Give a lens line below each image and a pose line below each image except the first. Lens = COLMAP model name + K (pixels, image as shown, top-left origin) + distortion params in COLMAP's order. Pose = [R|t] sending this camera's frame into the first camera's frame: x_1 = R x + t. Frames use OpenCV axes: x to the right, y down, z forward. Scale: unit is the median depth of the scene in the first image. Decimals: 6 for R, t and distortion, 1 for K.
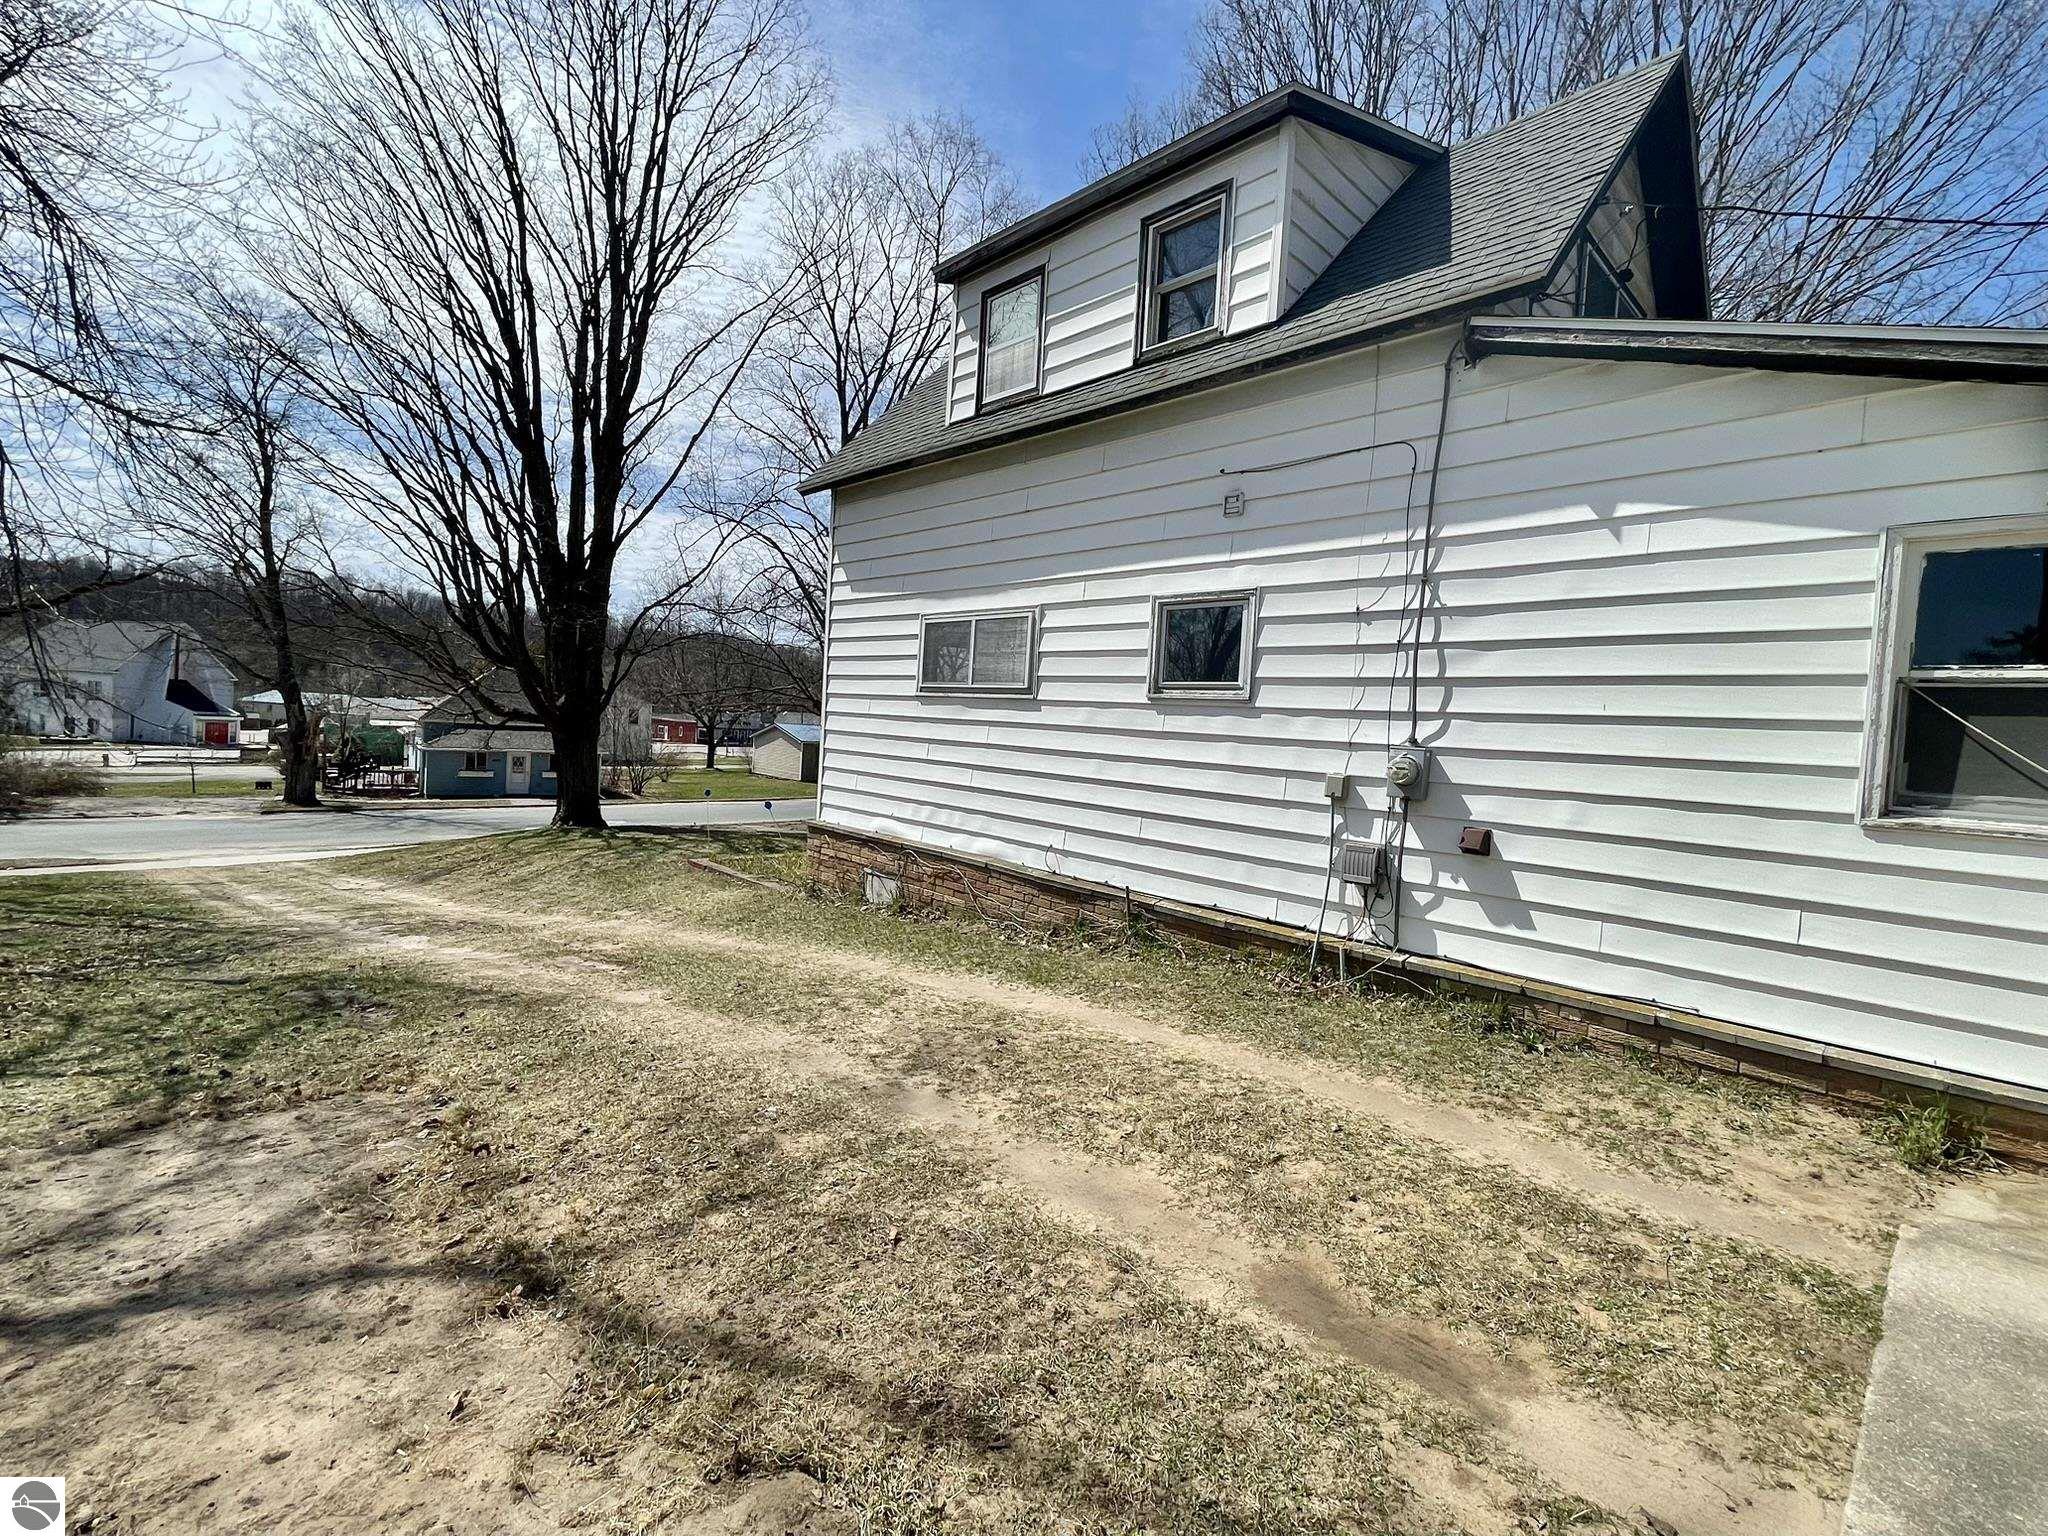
lens RADIAL K [[893.2, 0, 1021.2], [0, 893.2, 759.5], [0, 0, 1]] dist [-0.002402, 0.000038]
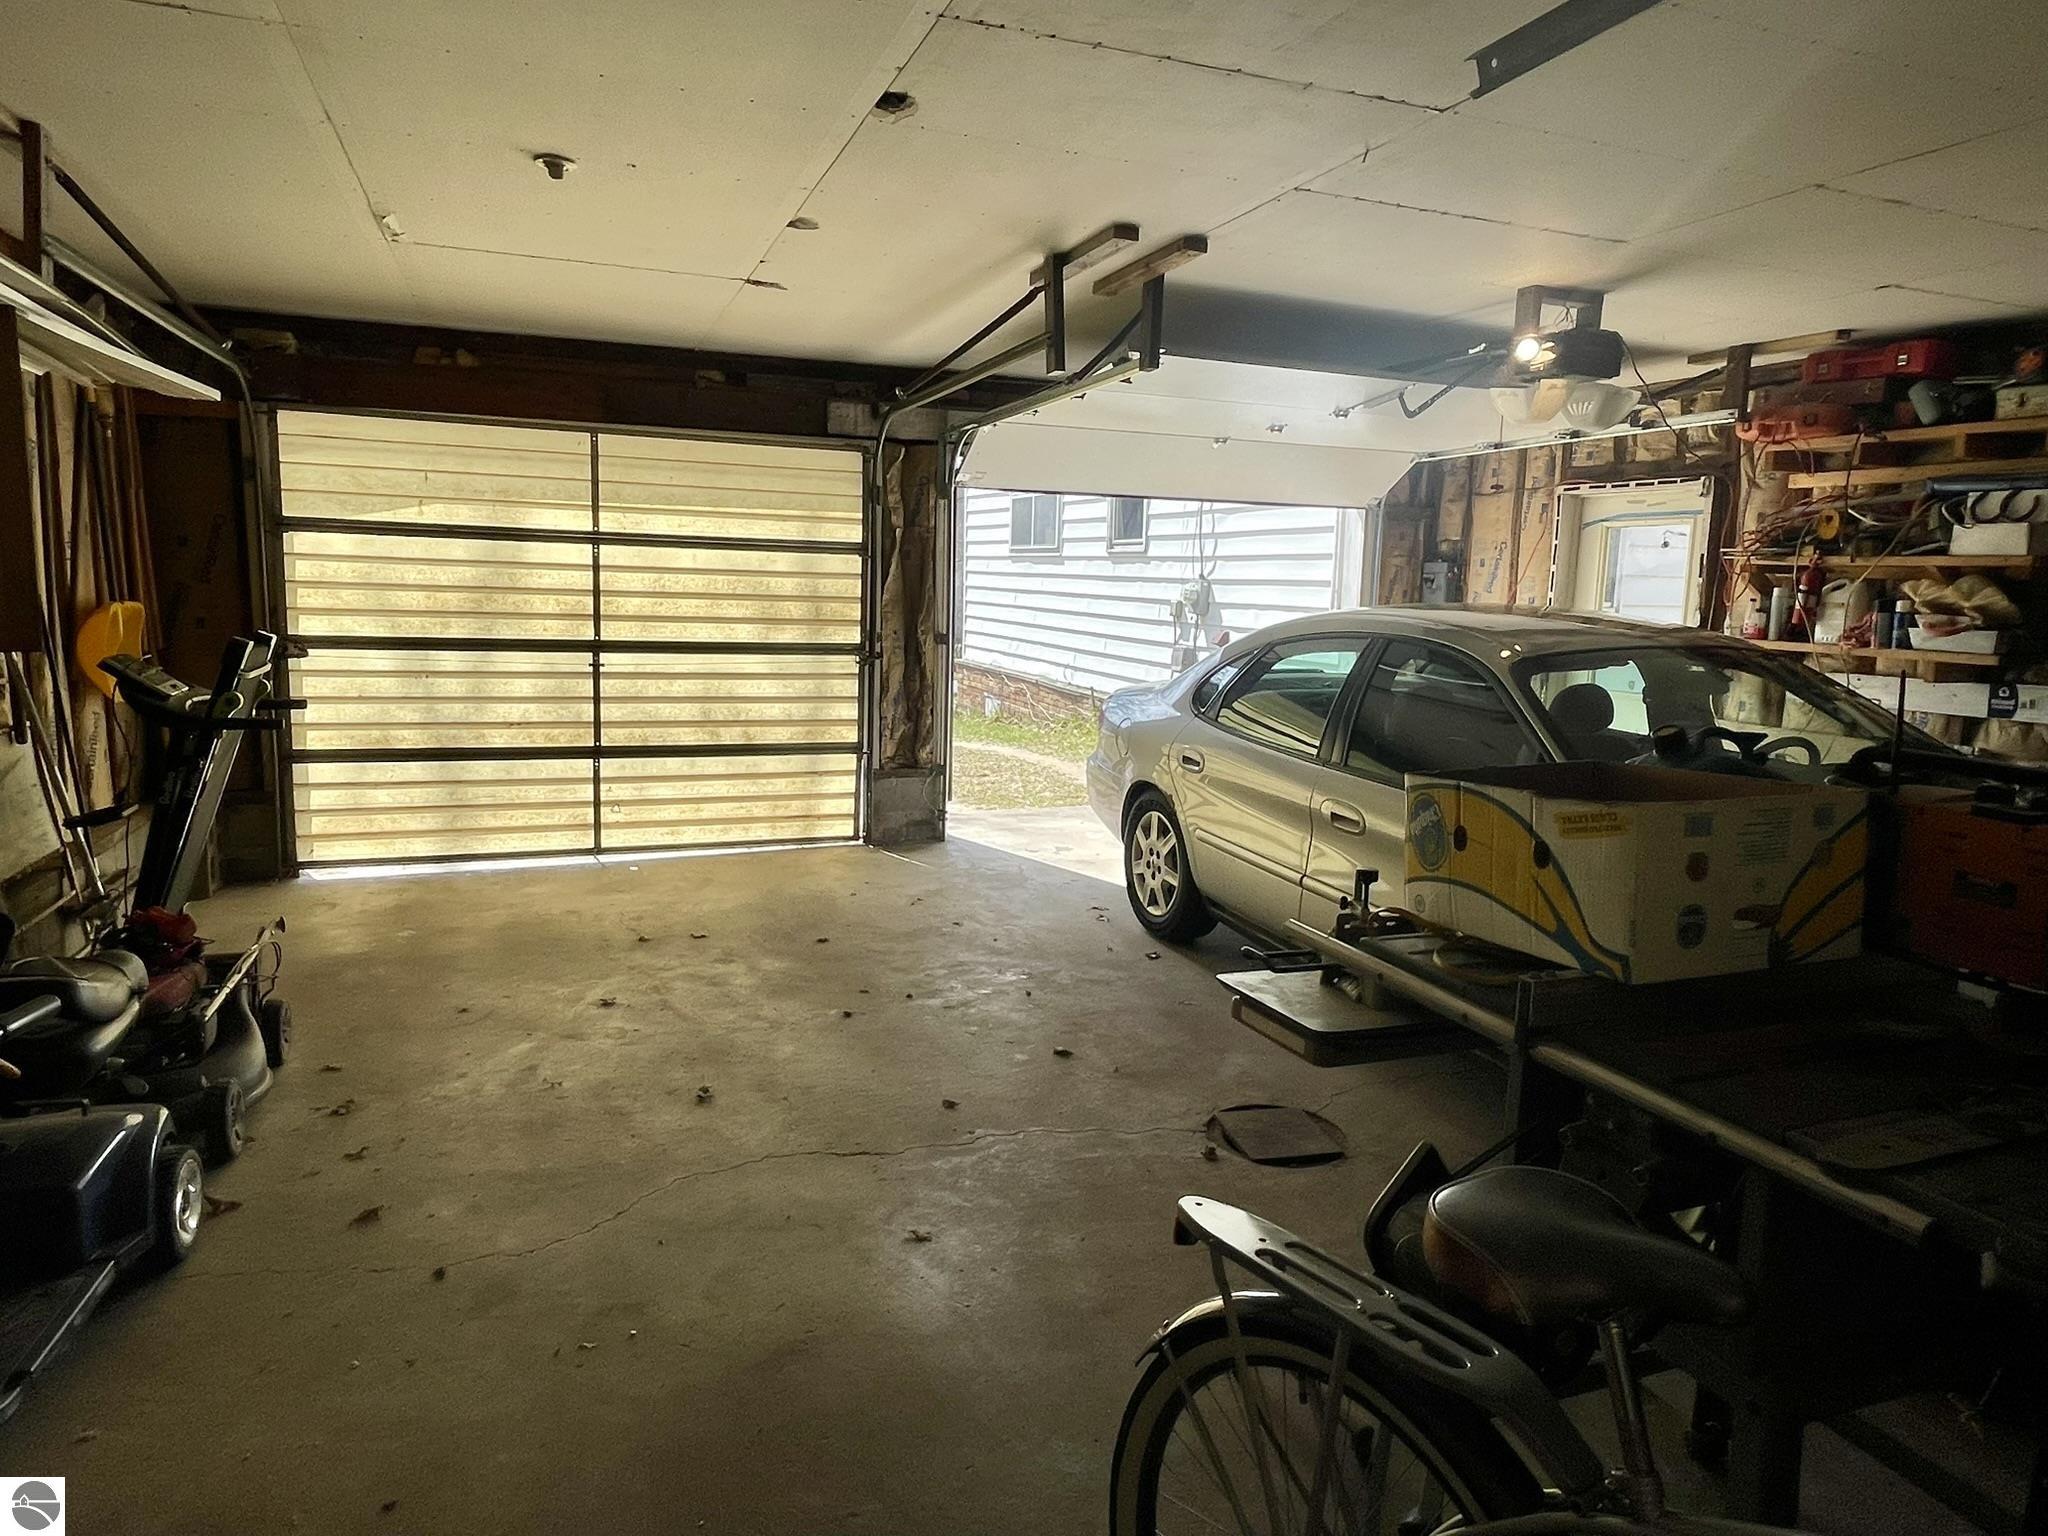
lens RADIAL K [[1245.9, 0, 1029.2], [0, 1245.9, 764.8], [0, 0, 1]] dist [-0.002792, -0.000413]
pose [[0.919928, 0.032246, -0.390759, 0.944088], [0.004265, 0.995730, 0.092210, 0.096459], [0.392064, -0.086493, 0.915863, -1.013265]]
